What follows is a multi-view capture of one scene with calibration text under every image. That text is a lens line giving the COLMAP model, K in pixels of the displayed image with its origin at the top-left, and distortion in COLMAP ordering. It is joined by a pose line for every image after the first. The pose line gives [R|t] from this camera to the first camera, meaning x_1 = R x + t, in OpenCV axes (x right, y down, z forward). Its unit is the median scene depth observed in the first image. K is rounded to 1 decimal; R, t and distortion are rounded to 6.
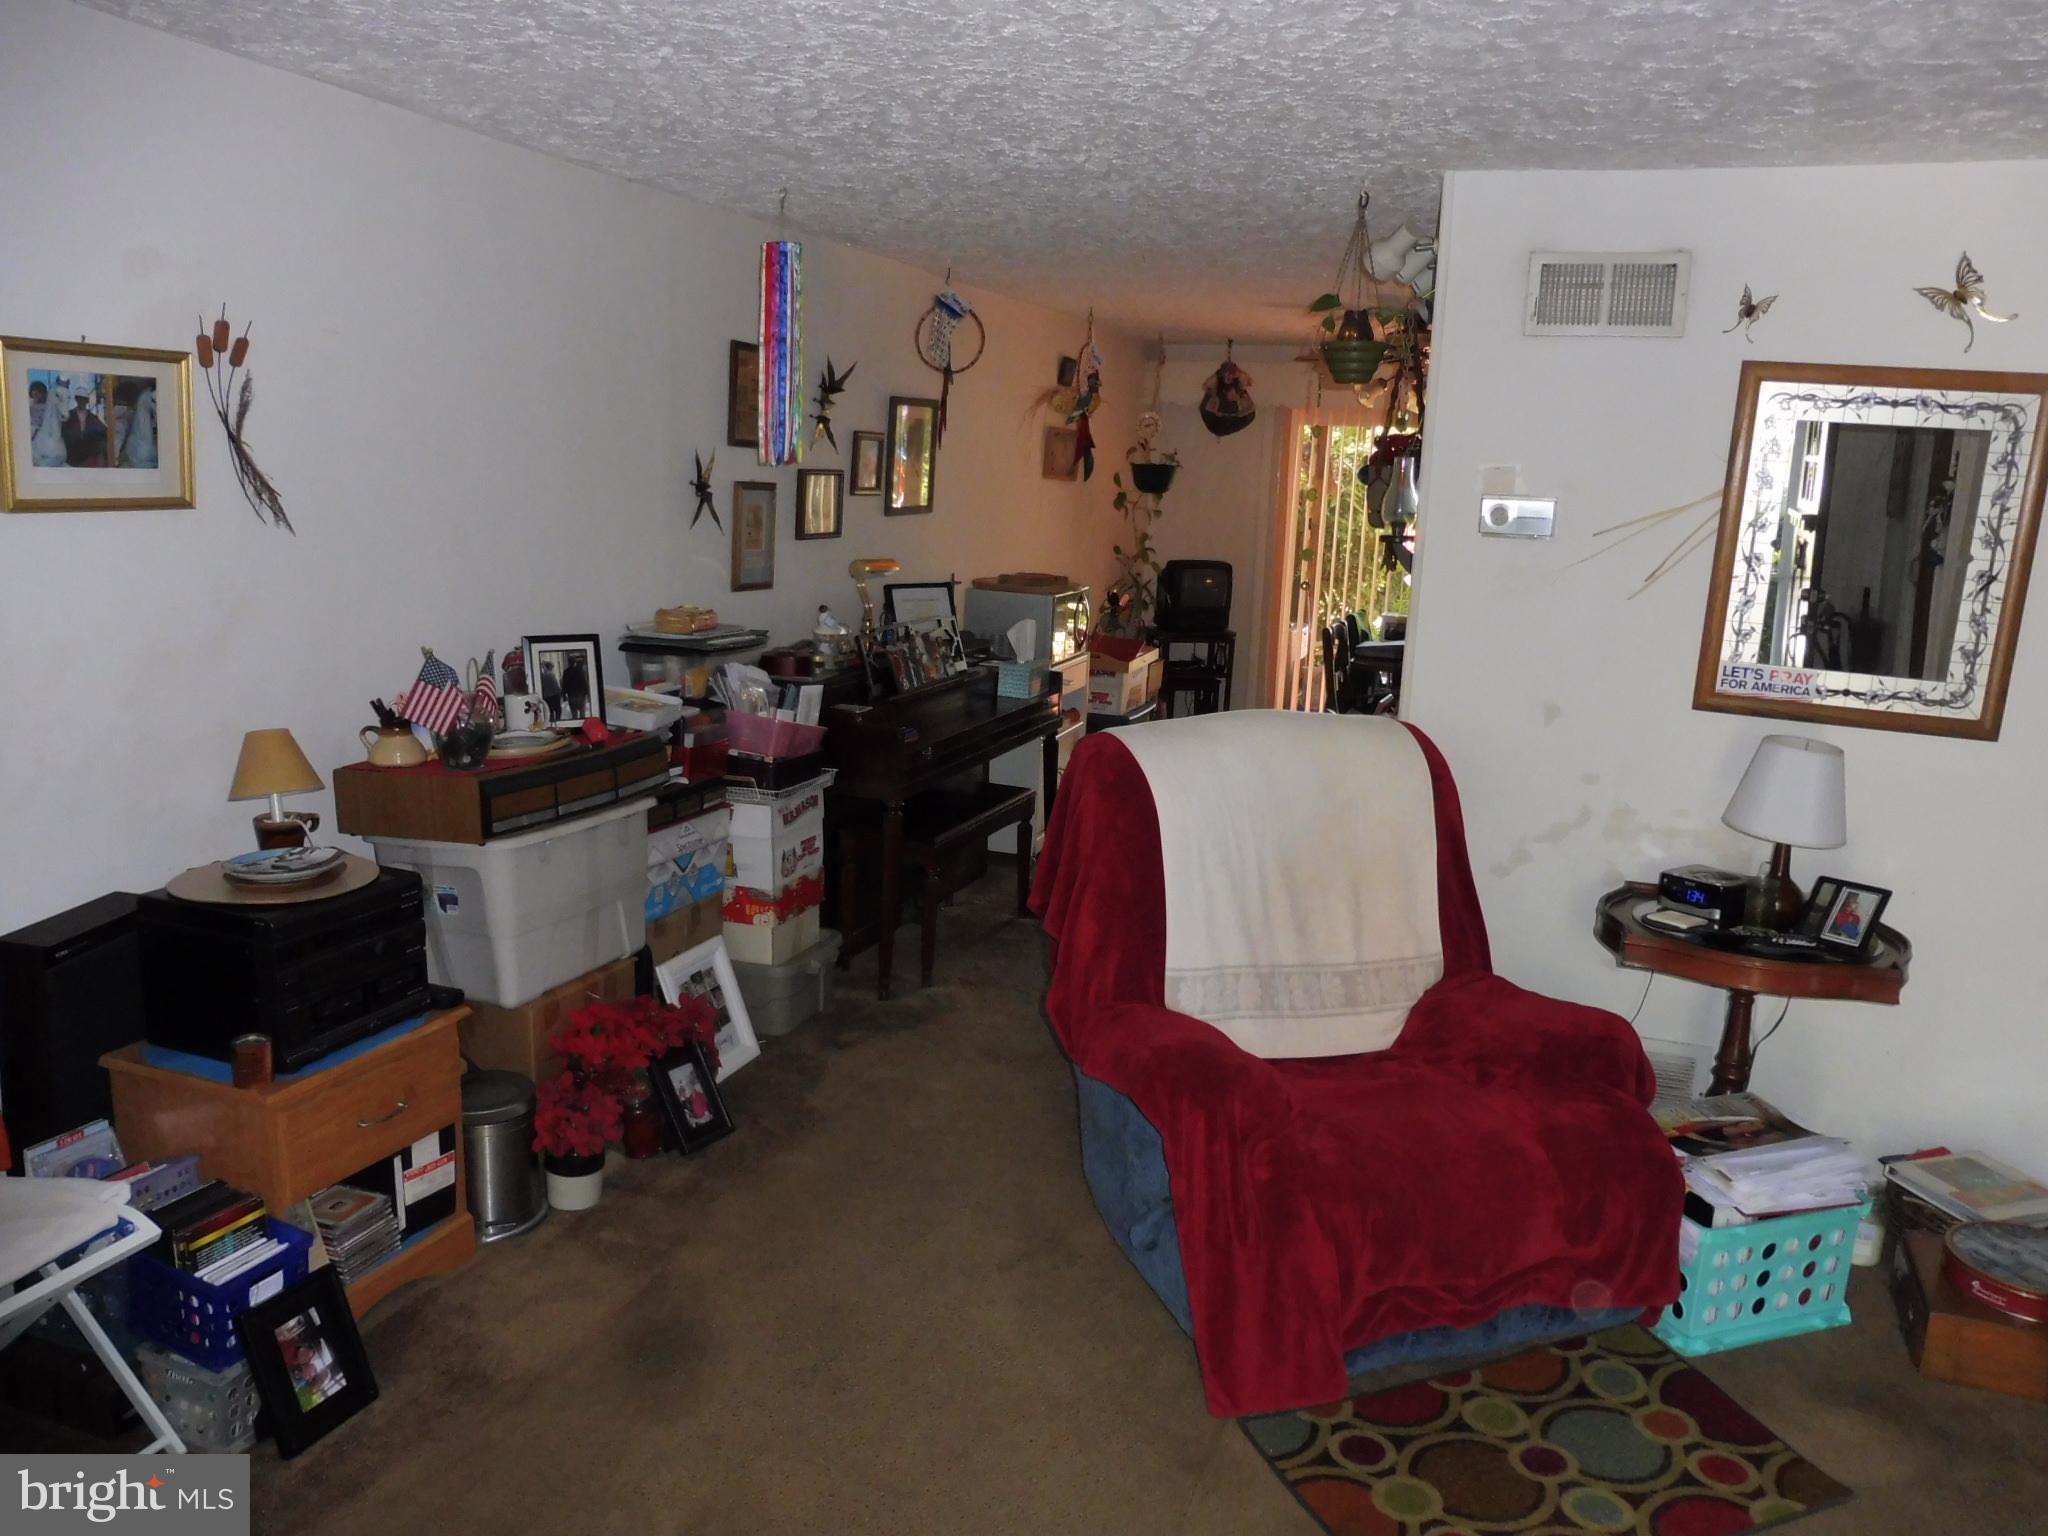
lens RADIAL K [[1494.4, 0, 1030.4], [0, 1494.4, 783.4], [0, 0, 1]] dist [-0.032066, 0.017913]
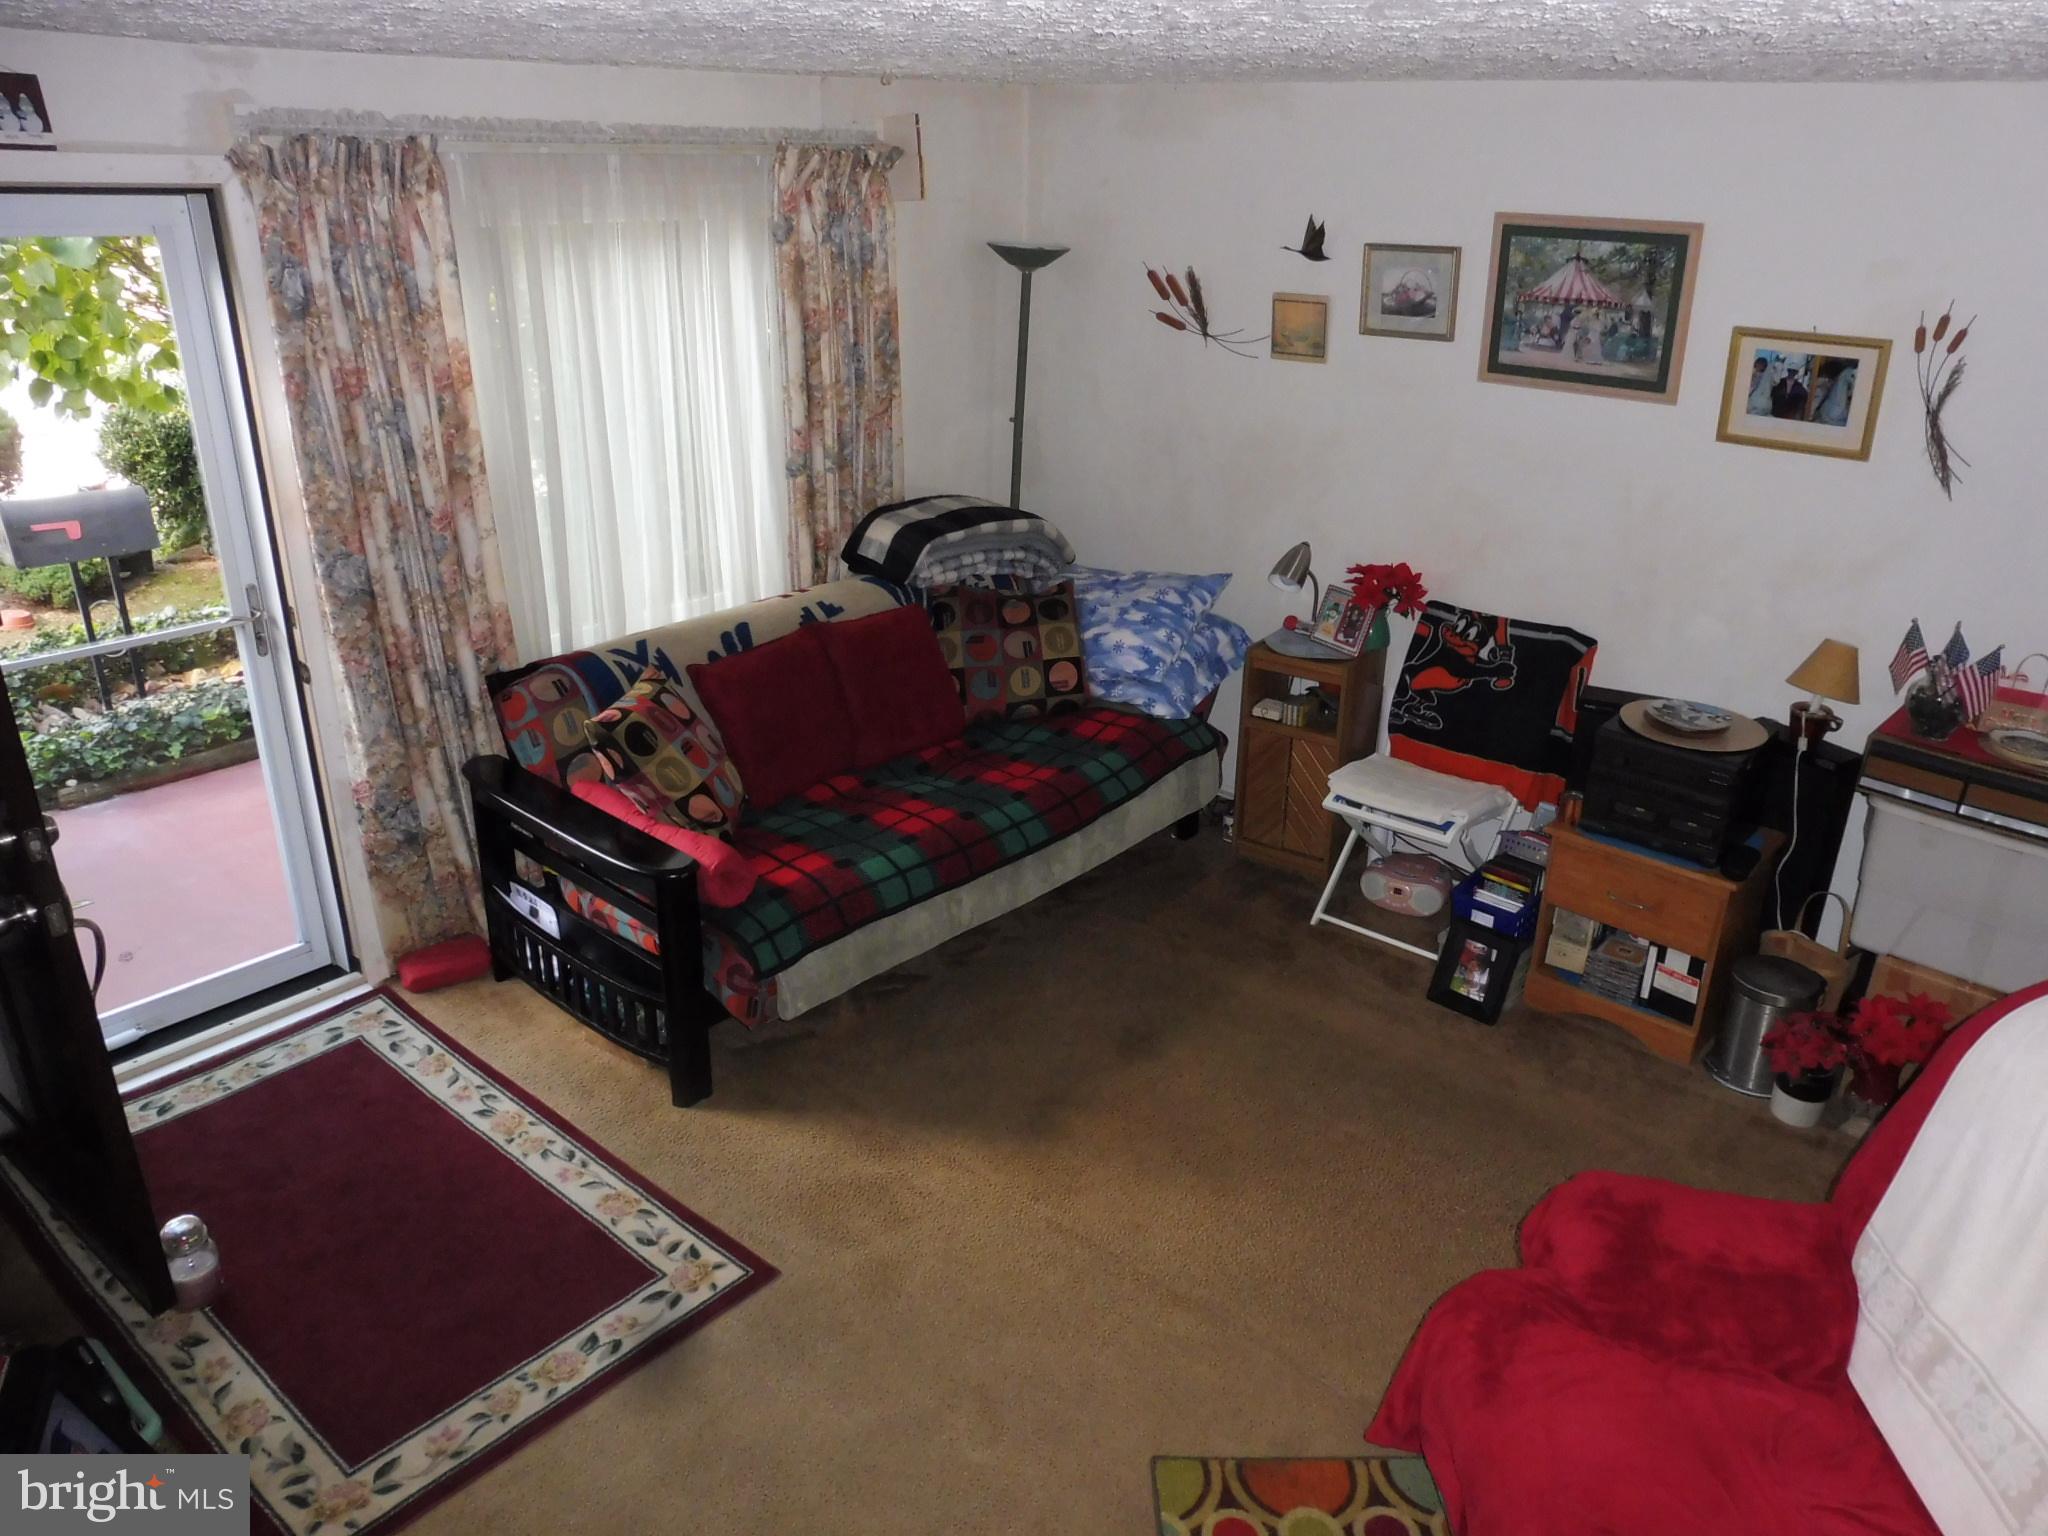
lens RADIAL K [[1494.4, 0, 1028.0], [0, 1494.4, 754.2], [0, 0, 1]] dist [-0.032066, 0.017913]
pose [[-0.348086, 0.328647, -0.877967, 0.938760], [-0.217468, 0.882681, 0.416631, -0.357049], [0.911890, 0.335953, -0.235779, 0.769628]]
